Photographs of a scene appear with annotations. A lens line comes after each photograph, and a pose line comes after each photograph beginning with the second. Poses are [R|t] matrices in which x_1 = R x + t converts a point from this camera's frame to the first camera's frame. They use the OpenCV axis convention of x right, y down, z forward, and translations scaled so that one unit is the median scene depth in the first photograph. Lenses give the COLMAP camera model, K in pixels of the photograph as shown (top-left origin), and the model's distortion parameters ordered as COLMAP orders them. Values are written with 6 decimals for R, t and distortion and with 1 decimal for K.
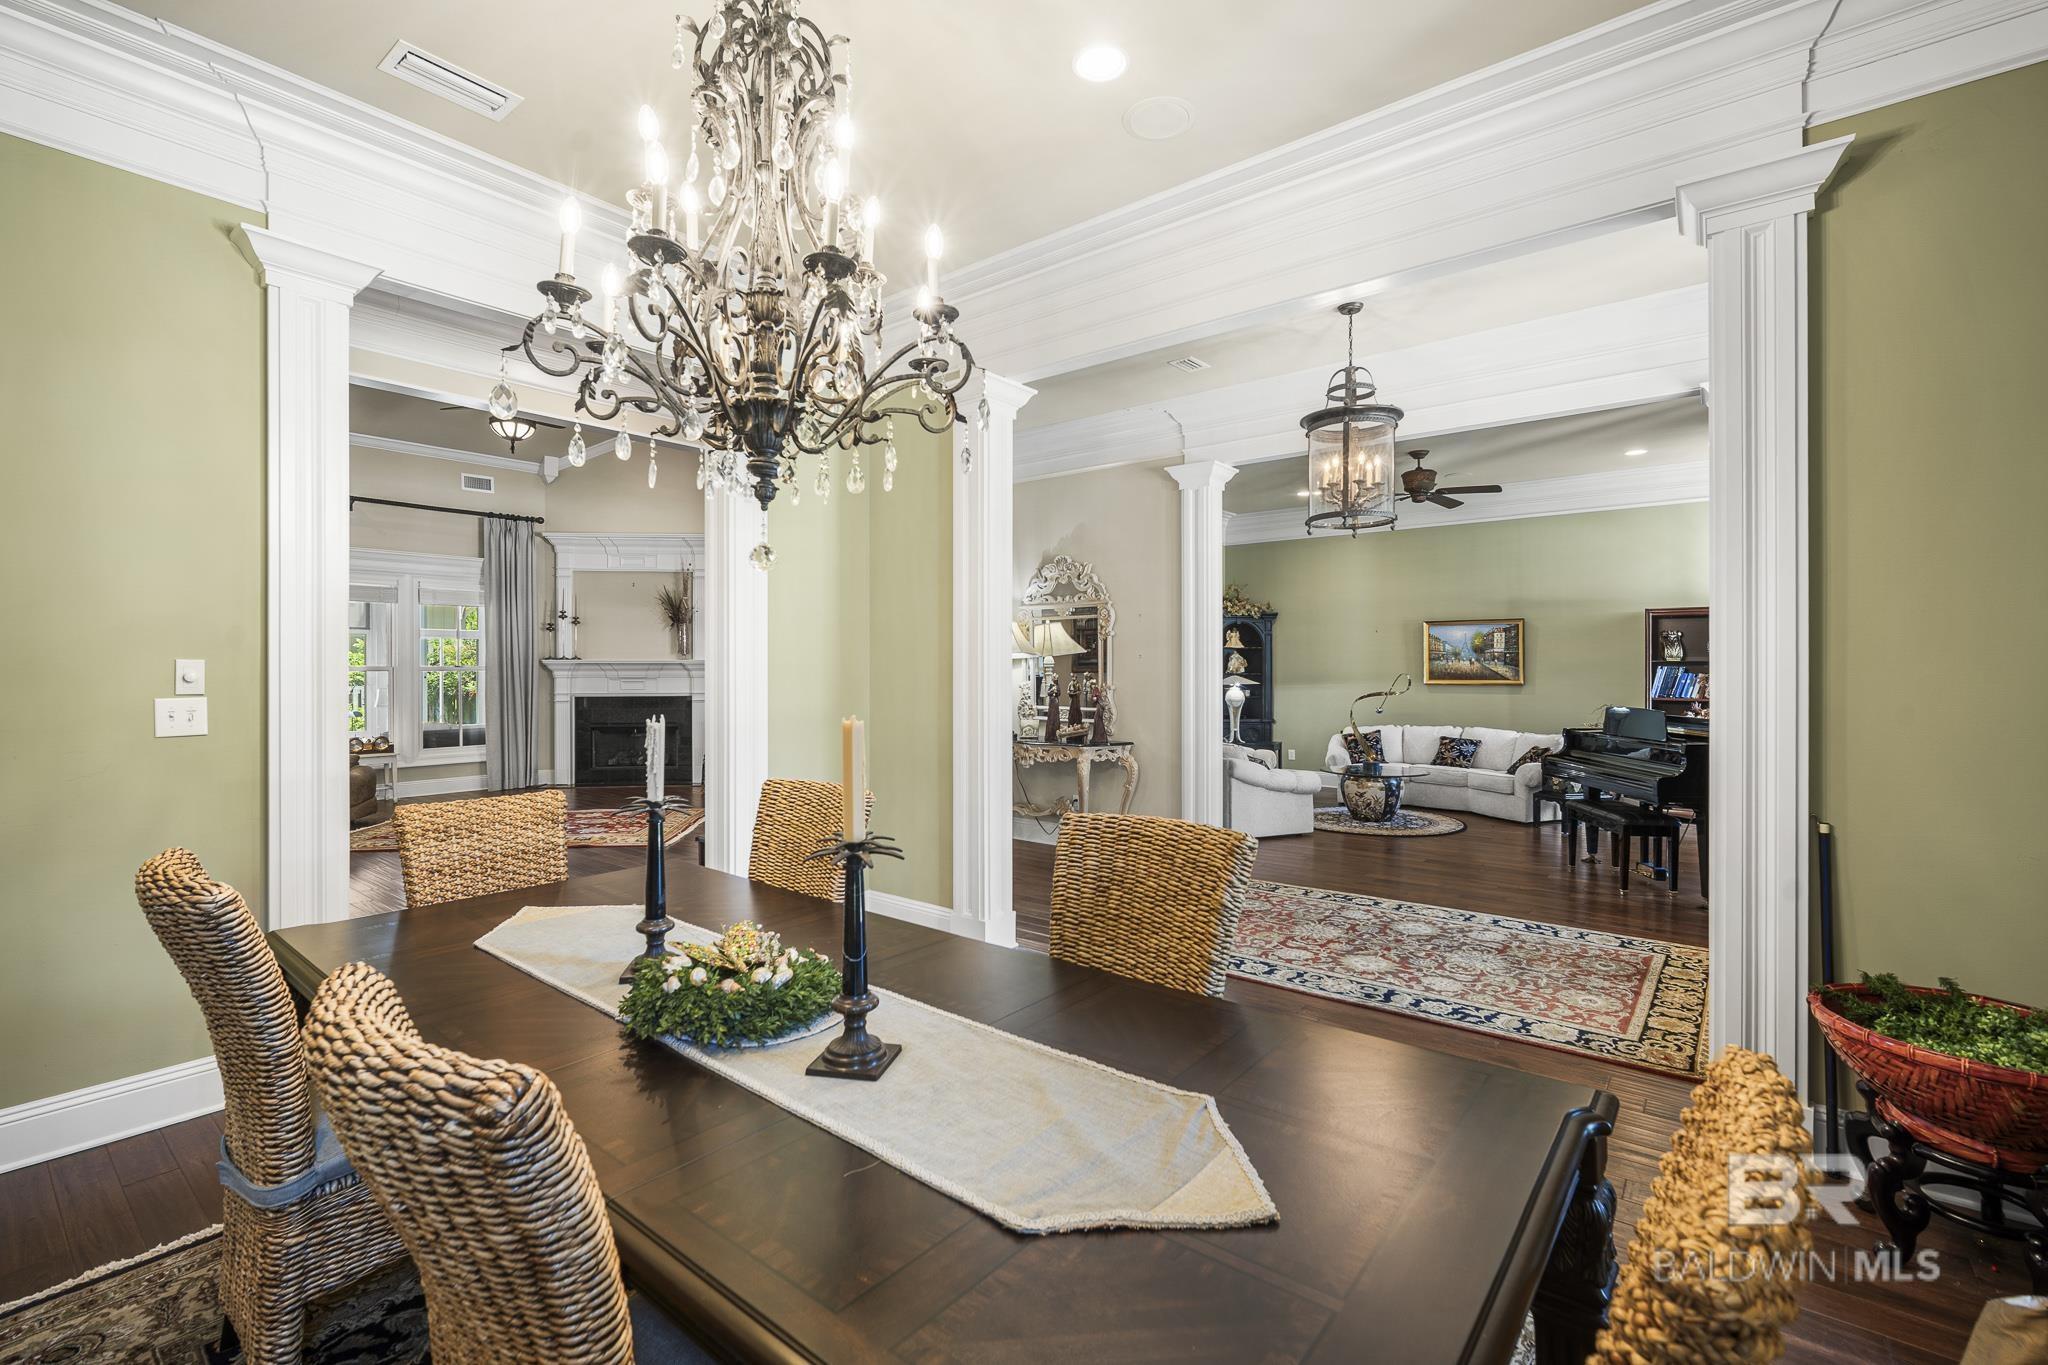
lens RADIAL K [[904.9, 0, 1022.2], [0, 904.9, 668.2], [0, 0, 1]] dist [-0.001205, -0.000101]
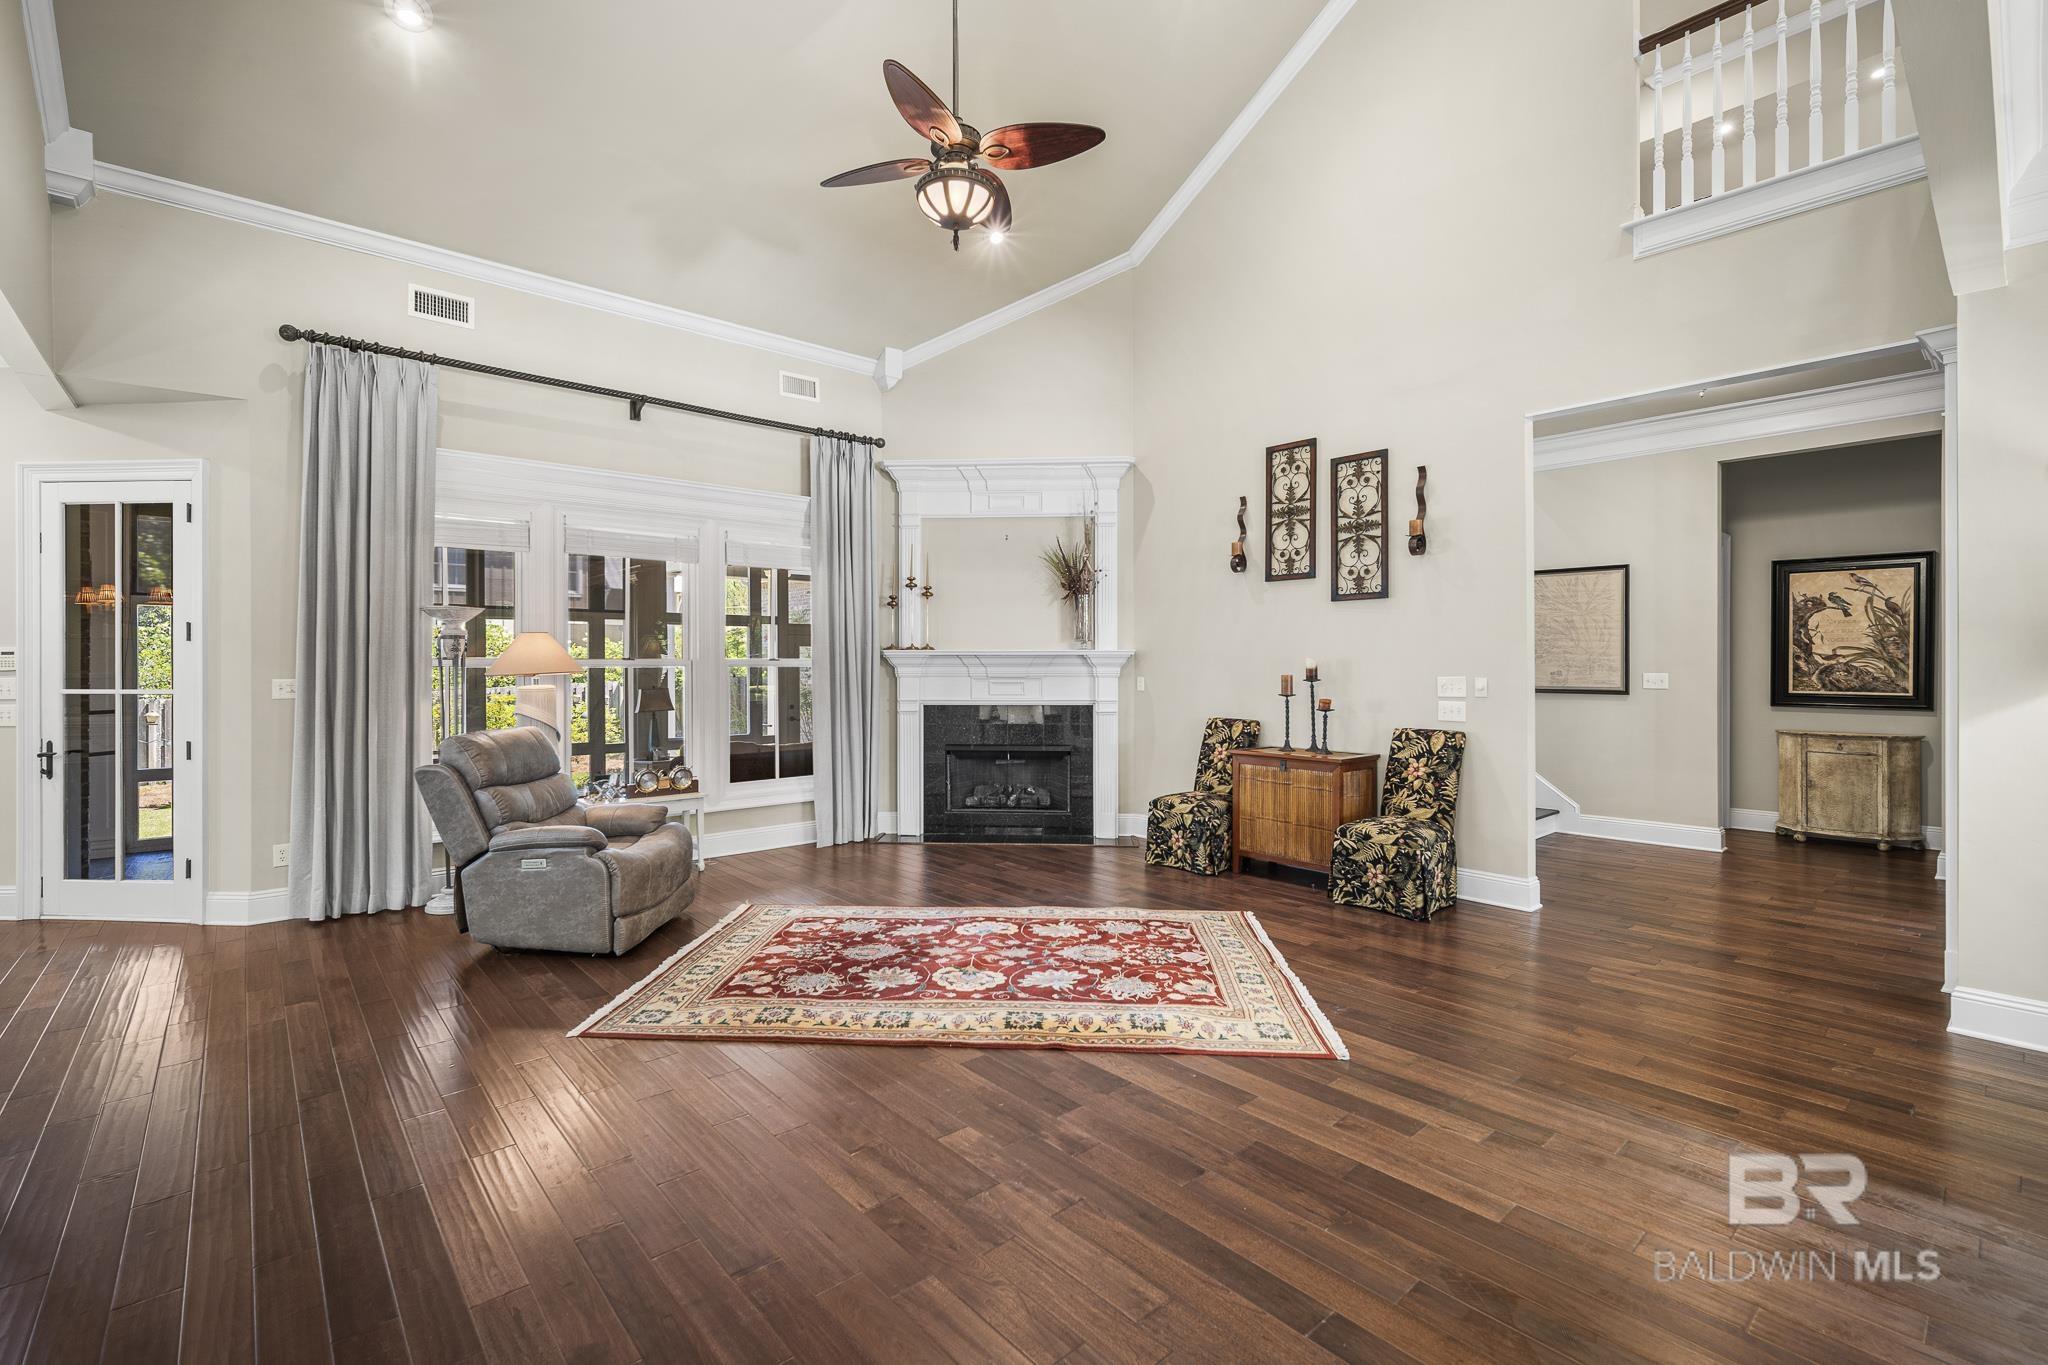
lens RADIAL K [[904.9, 0, 1022.2], [0, 904.9, 668.2], [0, 0, 1]] dist [-0.001205, -0.000101]
pose [[0.986181, 0.001867, -0.165661, -0.313611], [-0.001366, 0.999994, 0.003138, 0.002002], [0.165666, -0.002869, 0.986178, 0.349429]]
